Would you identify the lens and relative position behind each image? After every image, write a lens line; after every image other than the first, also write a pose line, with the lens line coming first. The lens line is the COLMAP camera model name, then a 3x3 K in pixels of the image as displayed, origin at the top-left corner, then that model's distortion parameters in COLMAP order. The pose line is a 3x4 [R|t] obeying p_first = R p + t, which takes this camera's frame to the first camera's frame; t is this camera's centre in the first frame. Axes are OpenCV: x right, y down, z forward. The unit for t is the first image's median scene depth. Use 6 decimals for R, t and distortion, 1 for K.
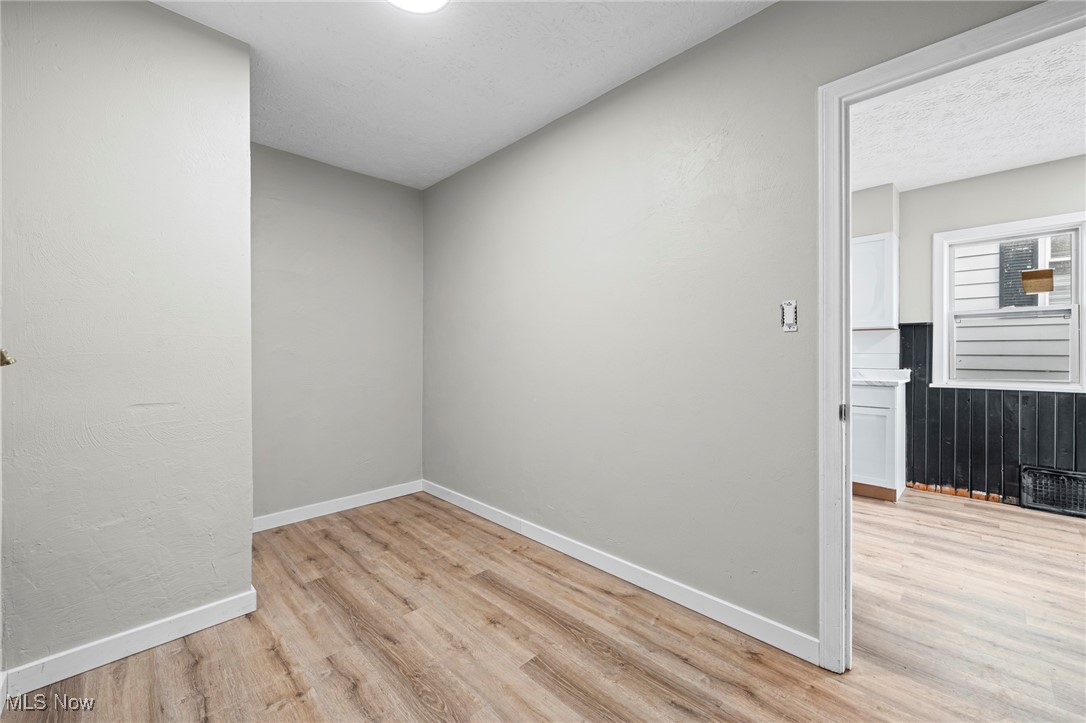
lens RADIAL K [[441.2, 0, 544.2], [0, 441.2, 353.2], [0, 0, 1]] dist [-0.001083, -0.000069]
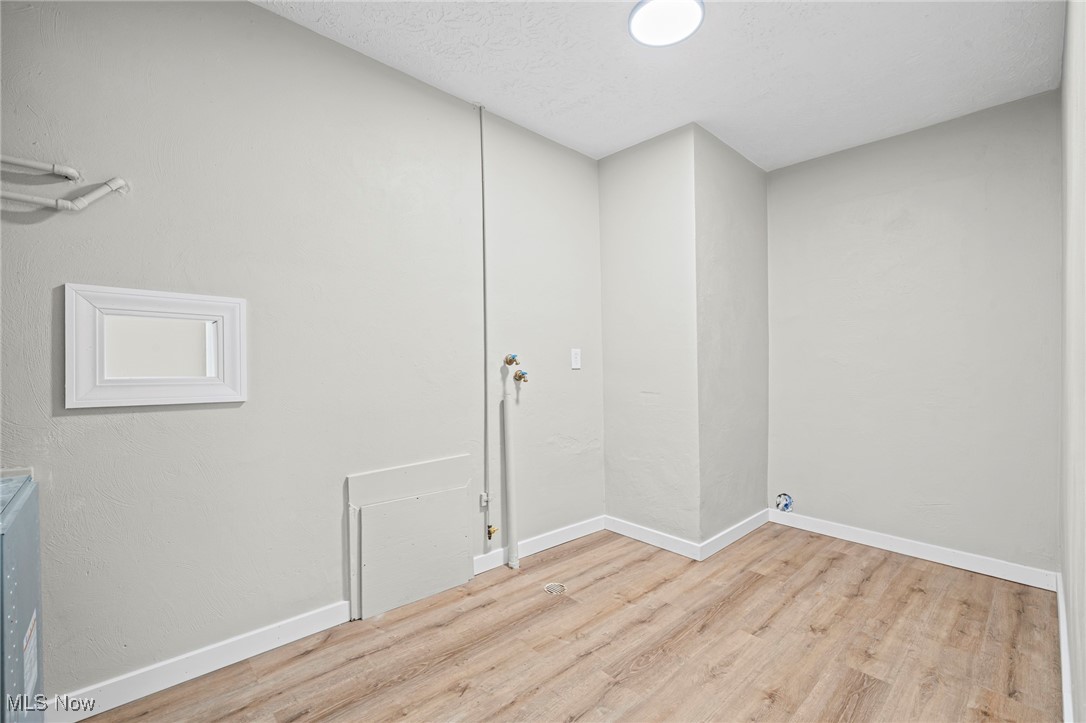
lens RADIAL K [[459.3, 0, 539.6], [0, 459.3, 357.7], [0, 0, 1]] dist [-0.000712, 0.000017]
pose [[-0.038539, -0.002267, -0.999255, 0.598931], [-0.006534, 0.999977, -0.002016, -0.008869], [0.999236, 0.006451, -0.038553, 0.480108]]
